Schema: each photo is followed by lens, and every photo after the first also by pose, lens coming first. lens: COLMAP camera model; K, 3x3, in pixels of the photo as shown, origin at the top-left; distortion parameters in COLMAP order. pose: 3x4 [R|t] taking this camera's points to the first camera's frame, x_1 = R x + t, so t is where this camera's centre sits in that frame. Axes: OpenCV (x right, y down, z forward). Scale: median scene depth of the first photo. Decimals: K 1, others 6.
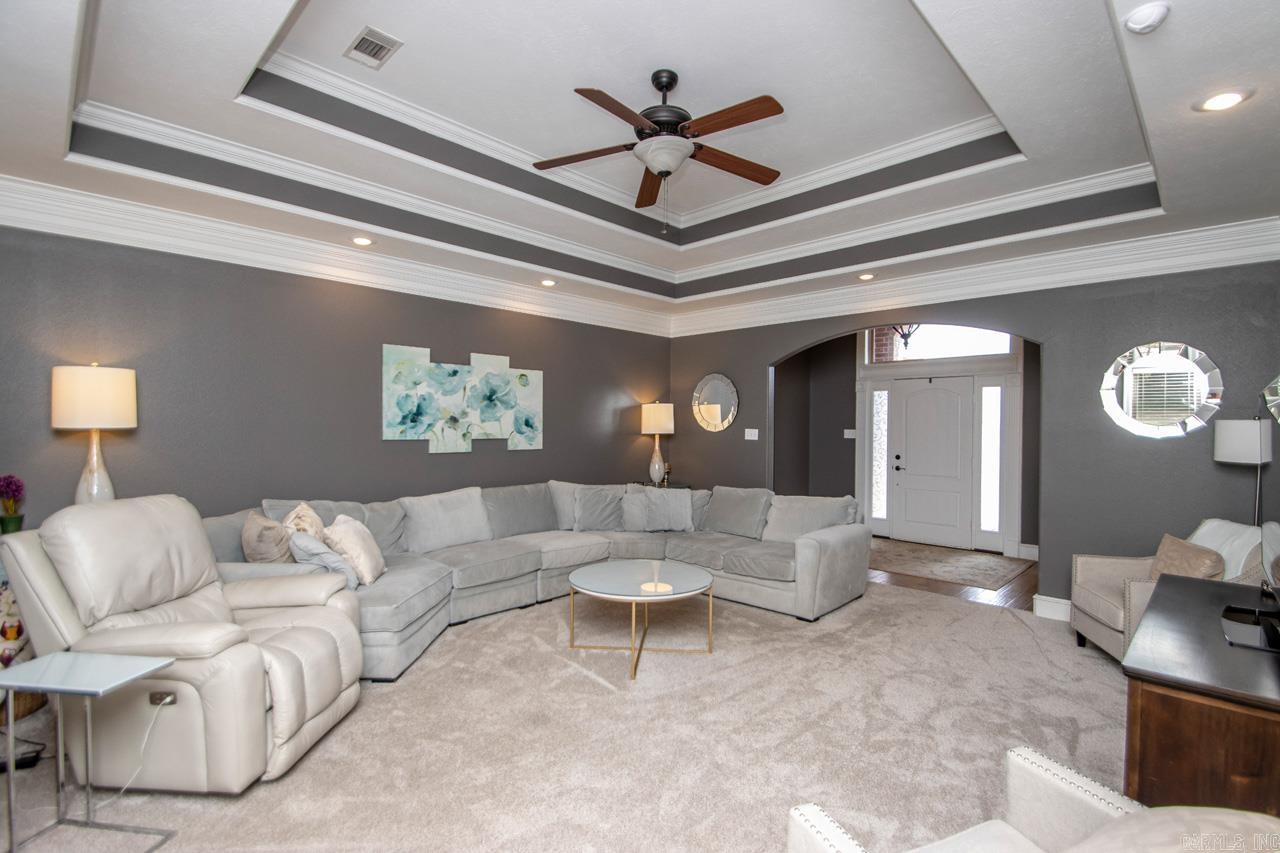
lens RADIAL K [[579.6, 0, 650.1], [0, 579.6, 430.9], [0, 0, 1]] dist [0.019325, -0.016080]
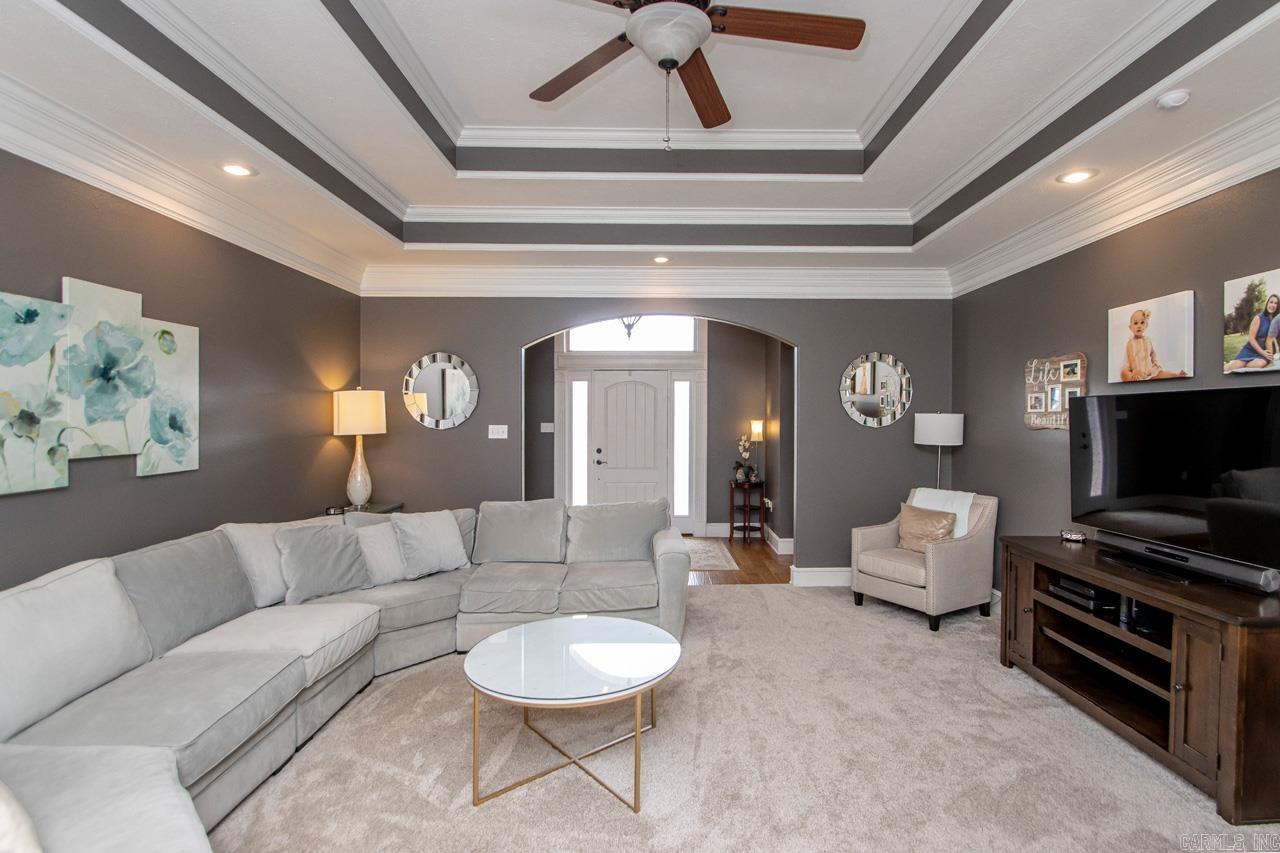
lens RADIAL K [[608.2, 0, 655.1], [0, 608.2, 420.5], [0, 0, 1]] dist [0.025836, -0.019444]
pose [[0.710504, -0.013701, 0.703559, -0.304038], [0.013852, 0.999889, 0.005483, -0.012813], [-0.703556, 0.005850, 0.710615, 0.295713]]
